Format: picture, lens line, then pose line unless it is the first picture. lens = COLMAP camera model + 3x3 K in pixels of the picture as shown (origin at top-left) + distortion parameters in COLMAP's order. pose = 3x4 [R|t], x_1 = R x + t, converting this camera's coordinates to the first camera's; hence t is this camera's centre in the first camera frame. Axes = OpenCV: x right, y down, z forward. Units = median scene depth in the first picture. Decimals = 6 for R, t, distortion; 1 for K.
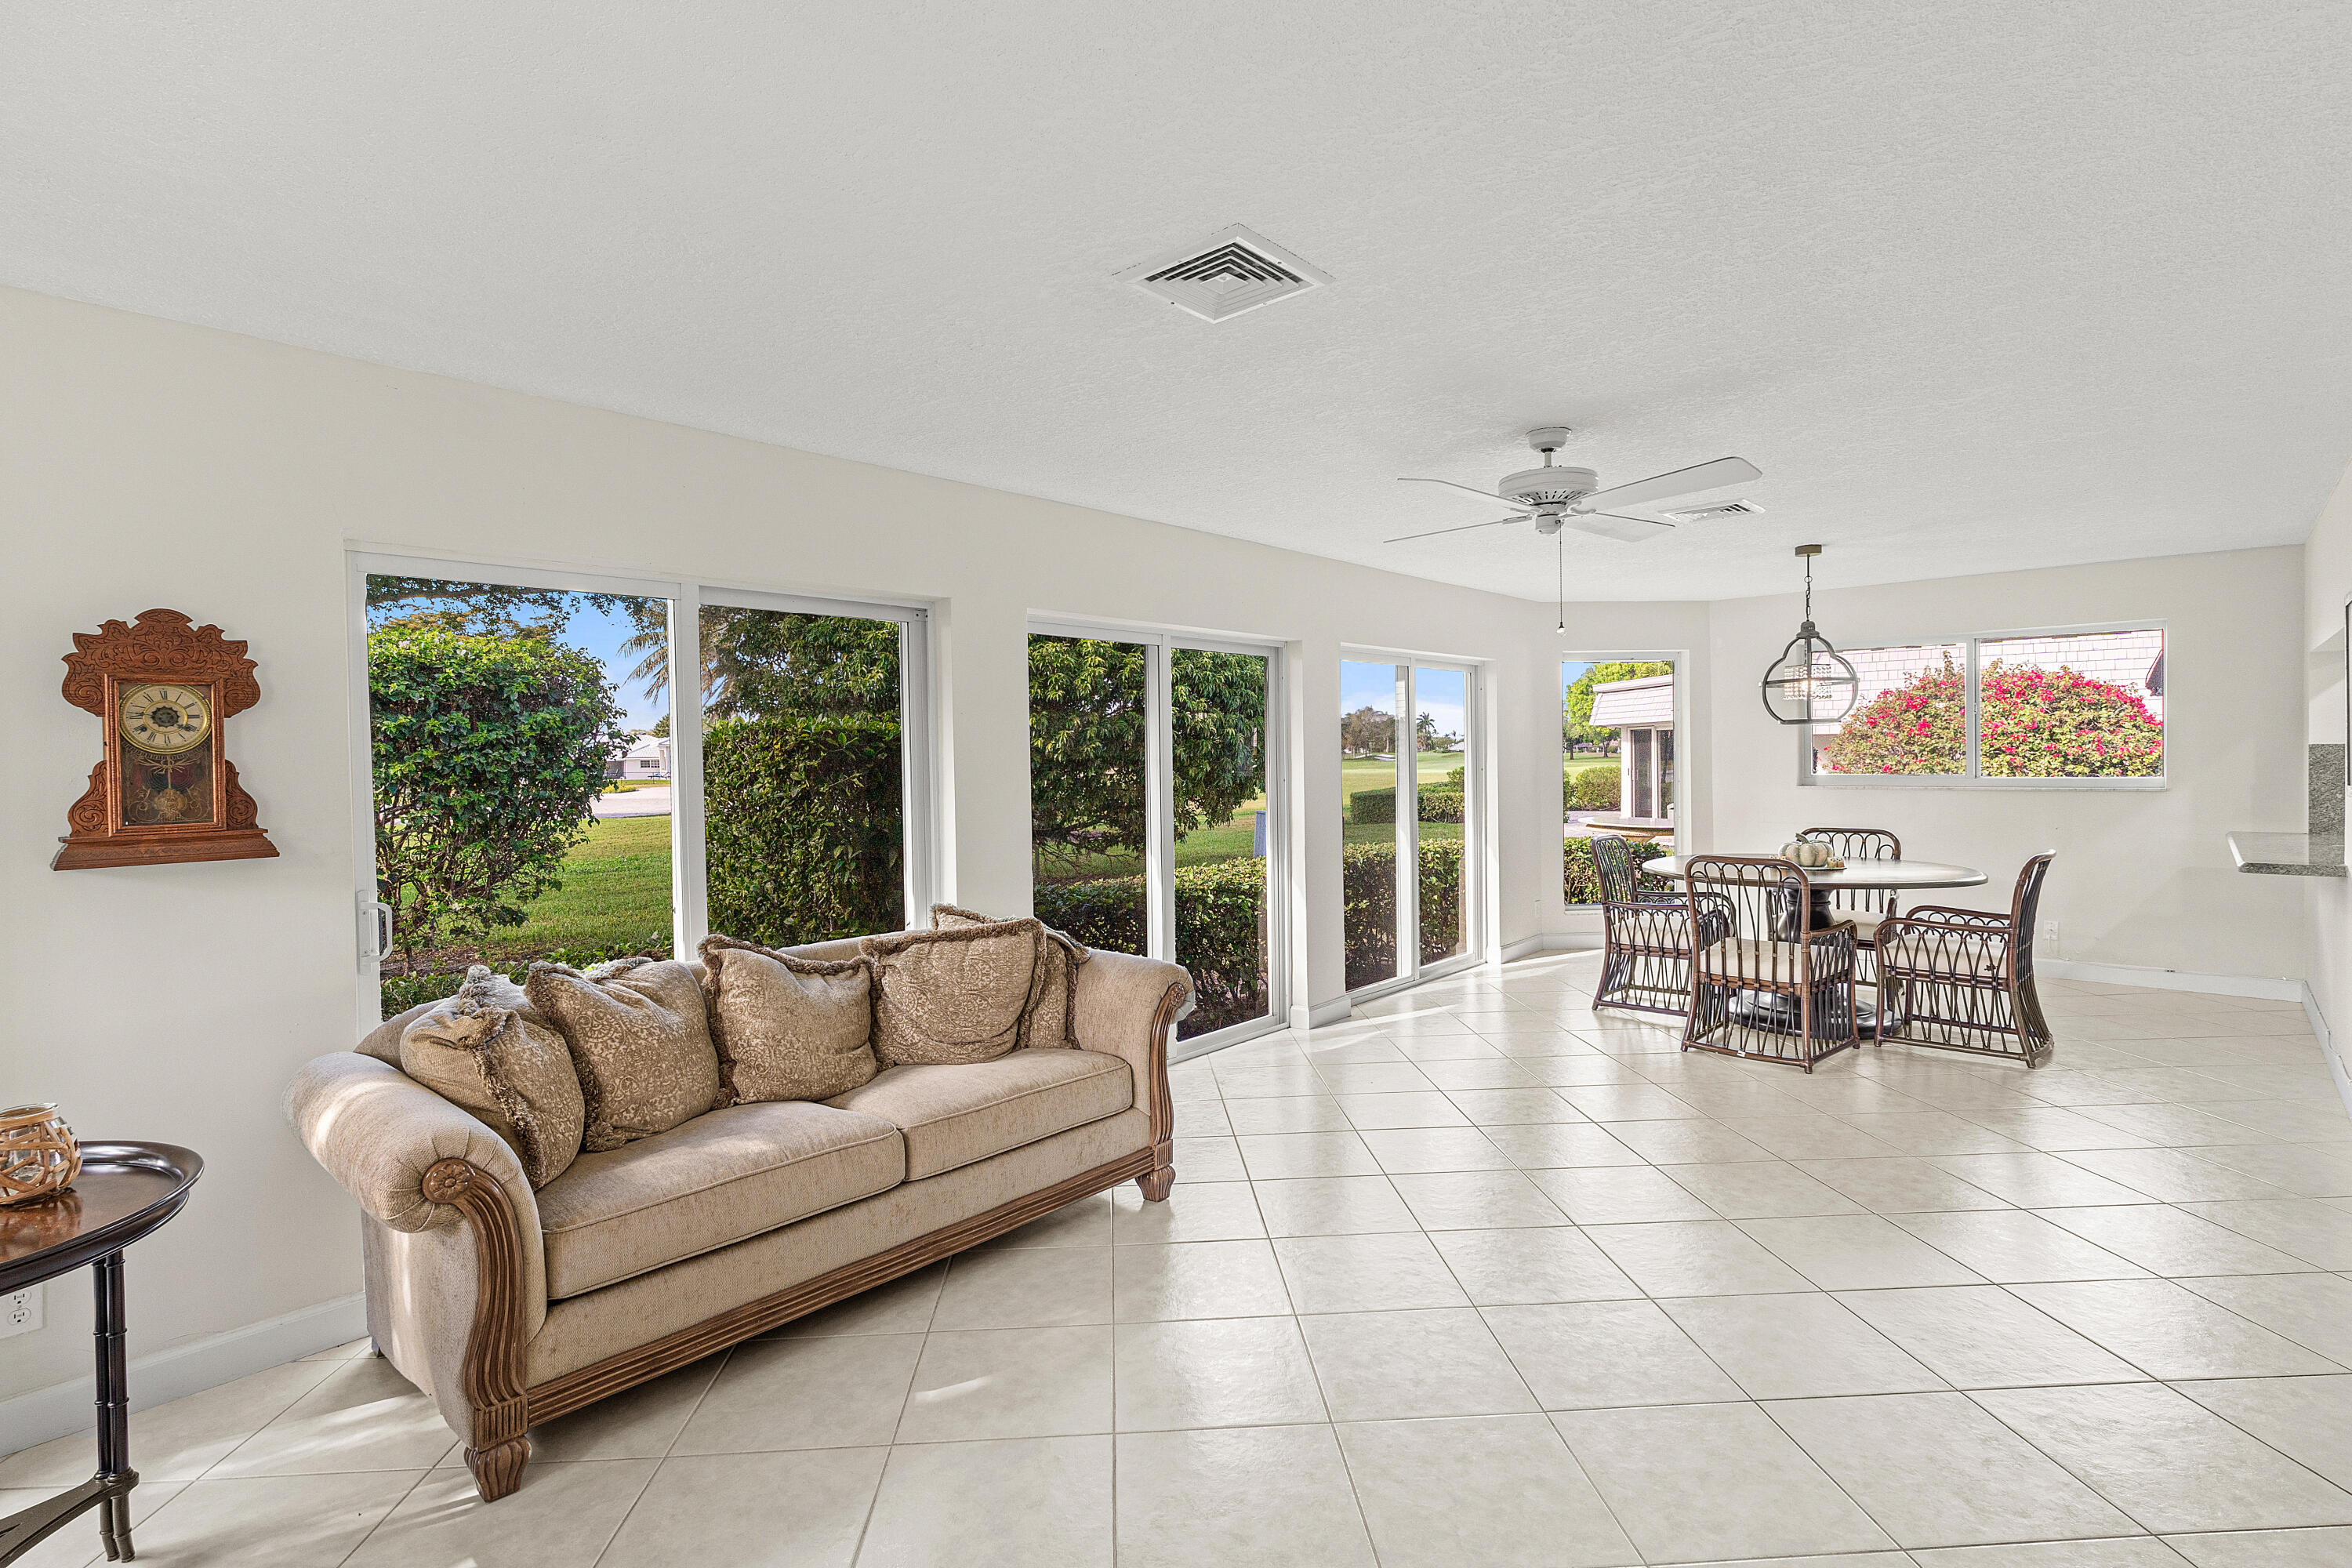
lens RADIAL K [[1187.5, 0, 1176.0], [0, 1187.5, 784.0], [0, 0, 1]] dist [0.004319, 0.000497]
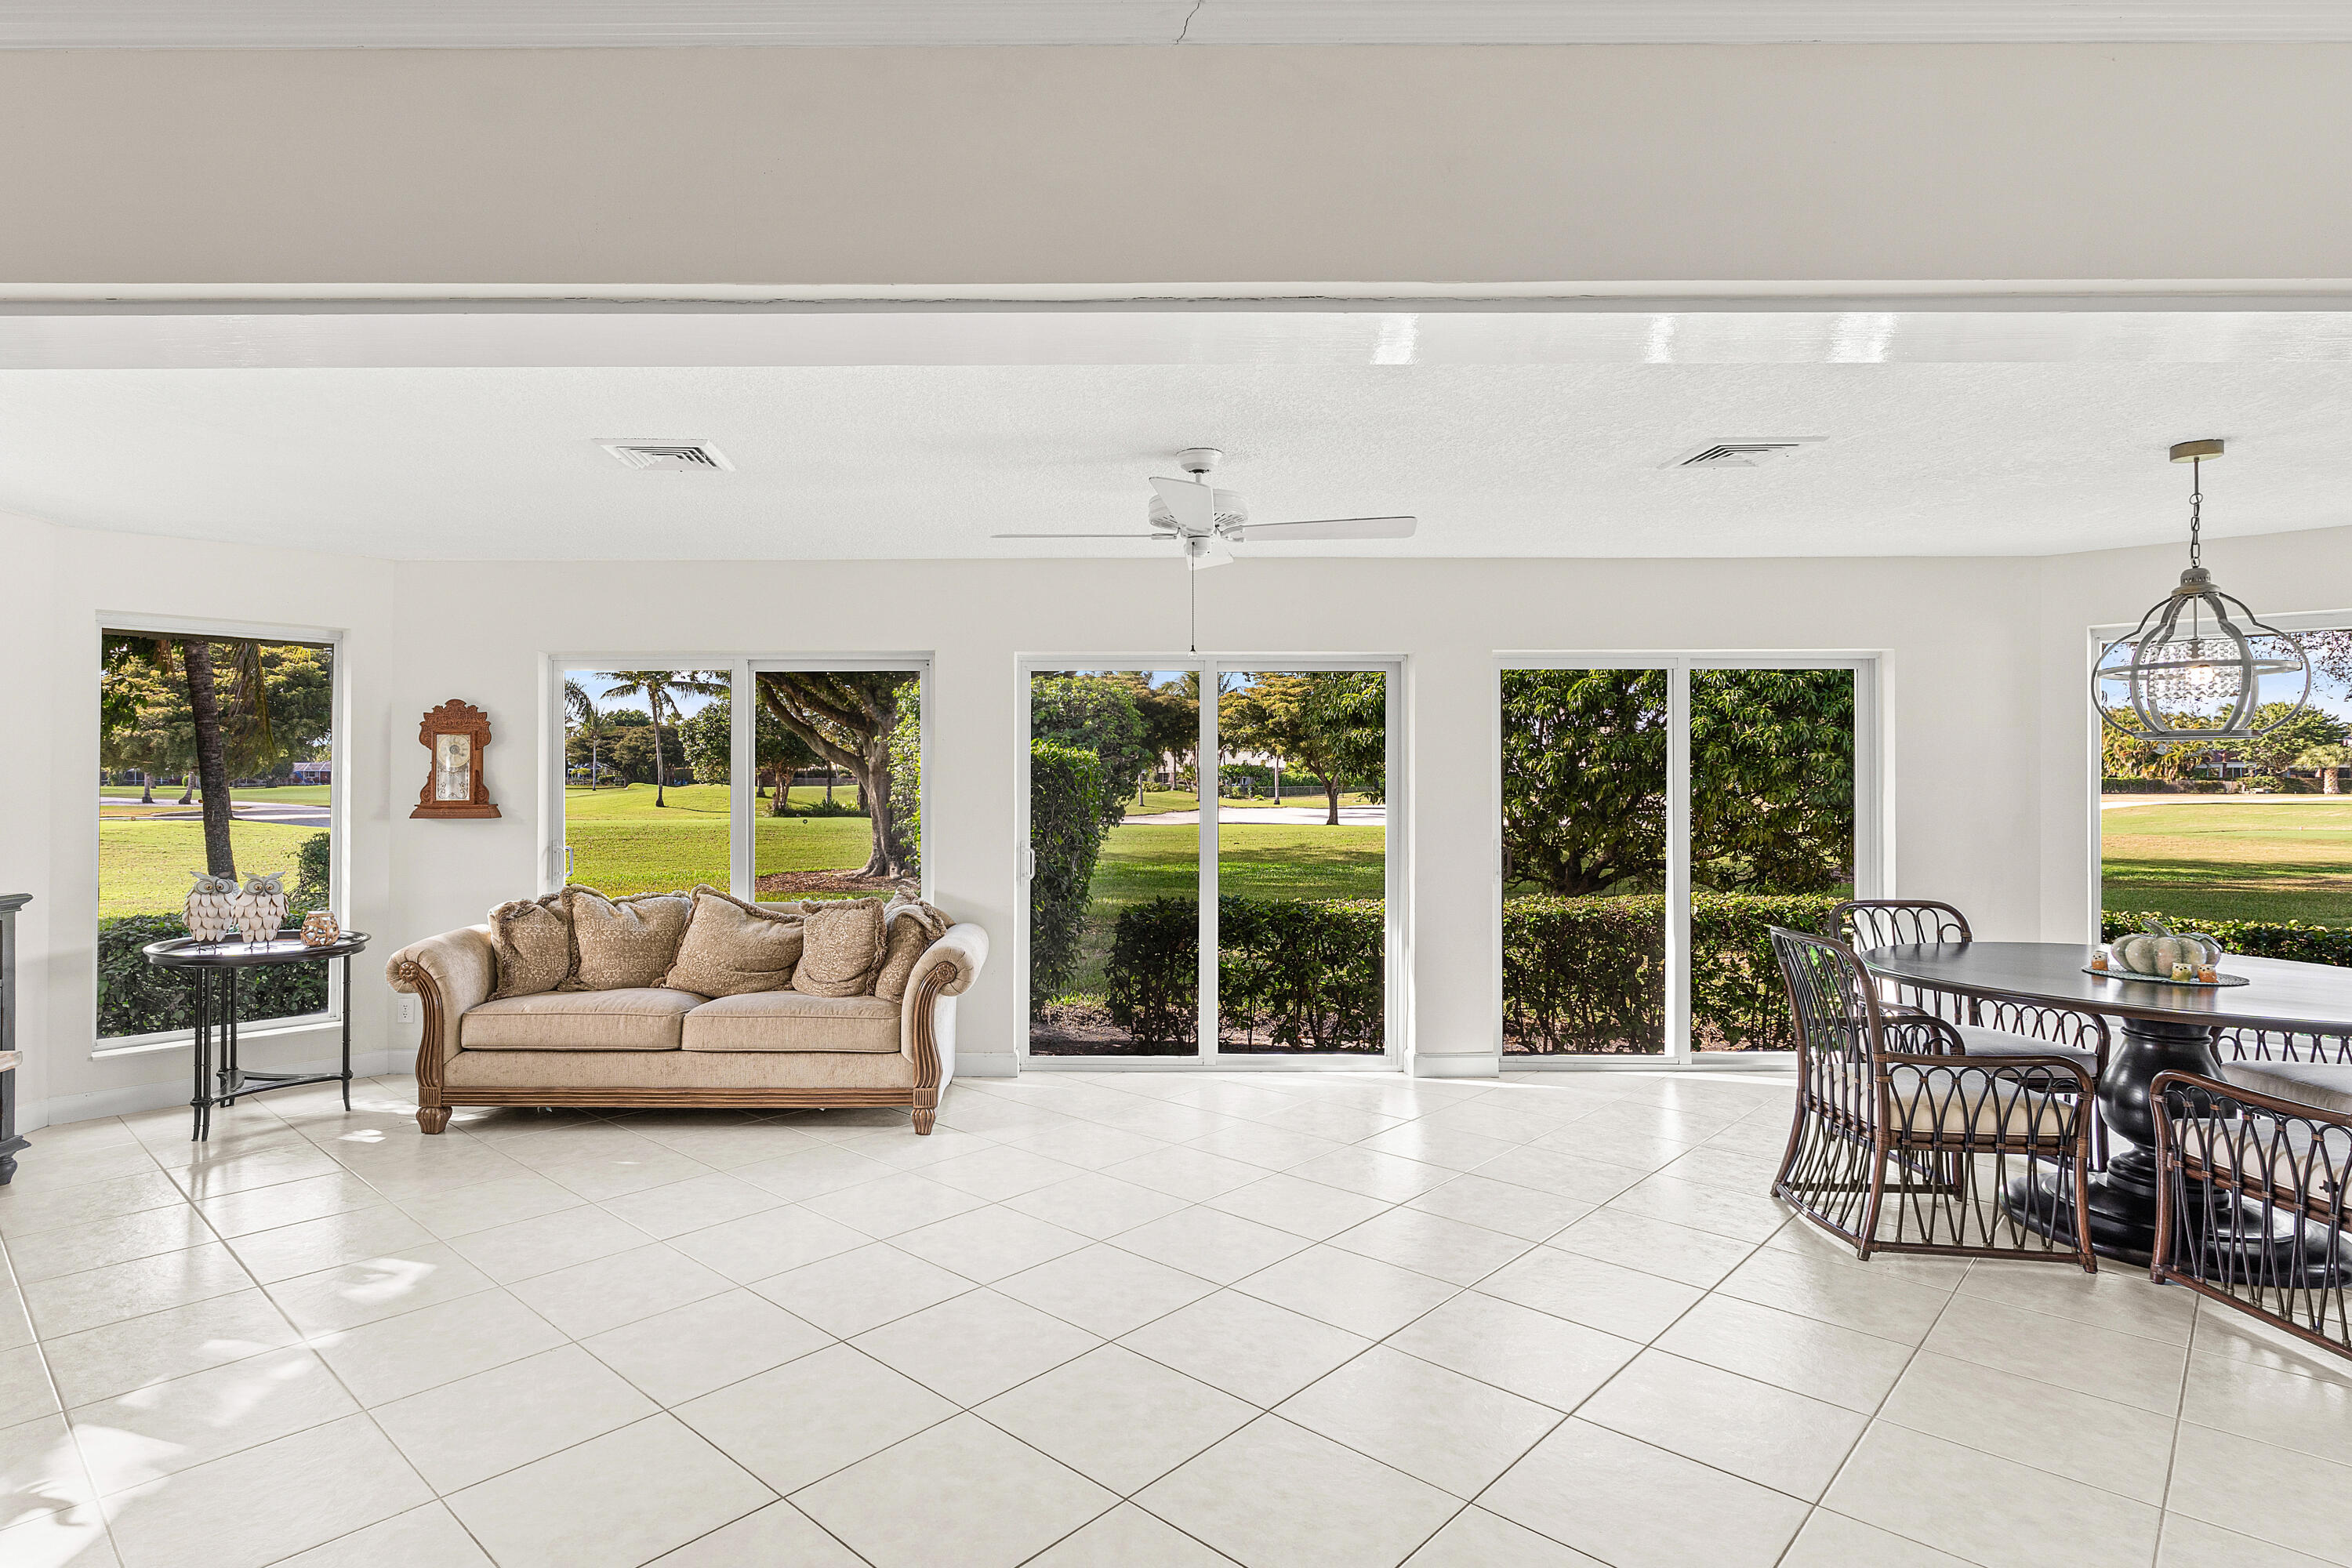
lens RADIAL K [[1222.0, 0, 980.4], [0, 1222.0, 767.1], [0, 0, 1]] dist [0.001950, -0.000233]
pose [[0.643238, 0.010607, -0.765593, 0.548679], [-0.028802, 0.999532, -0.010350, -0.011143], [0.765124, 0.028708, 0.643242, 0.120499]]
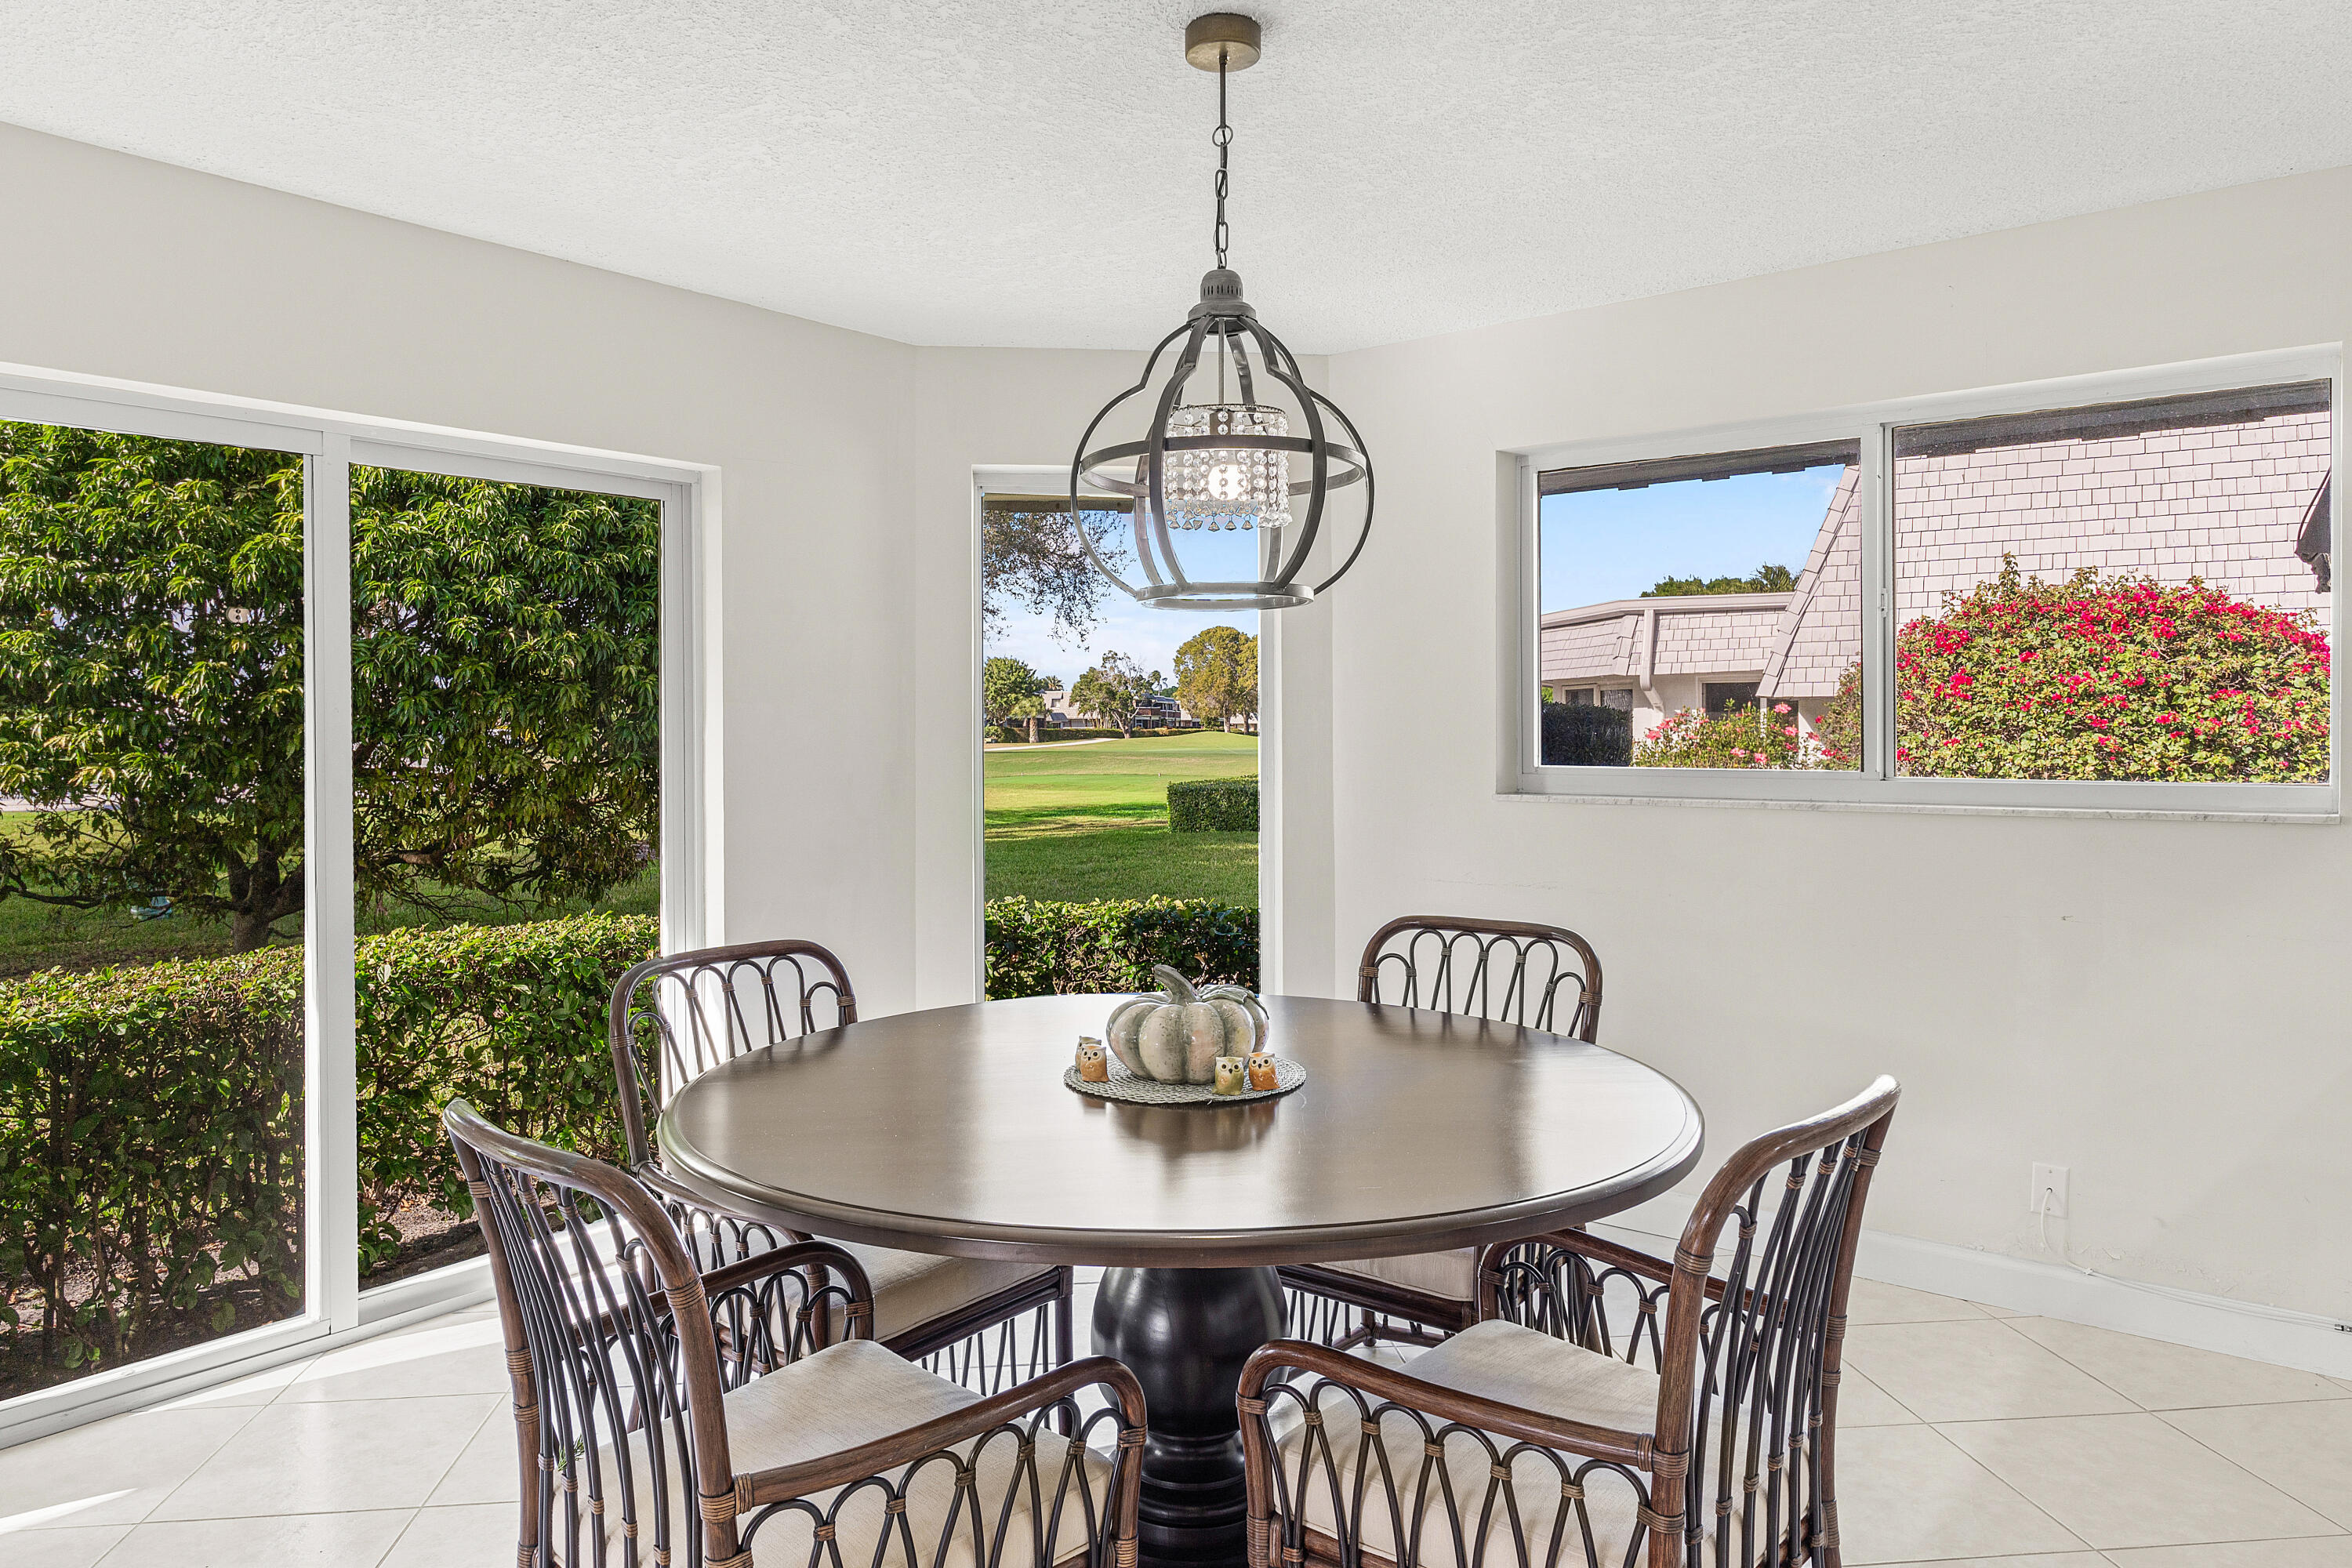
lens RADIAL K [[1618.4, 0, 1185.1], [0, 1618.4, 750.1], [0, 0, 1]] dist [-0.000724, 0.000690]
pose [[0.998212, 0.010522, 0.058842, 0.447654], [-0.009930, 0.999897, -0.010345, -0.007832], [-0.058945, 0.009742, 0.998214, 0.523929]]
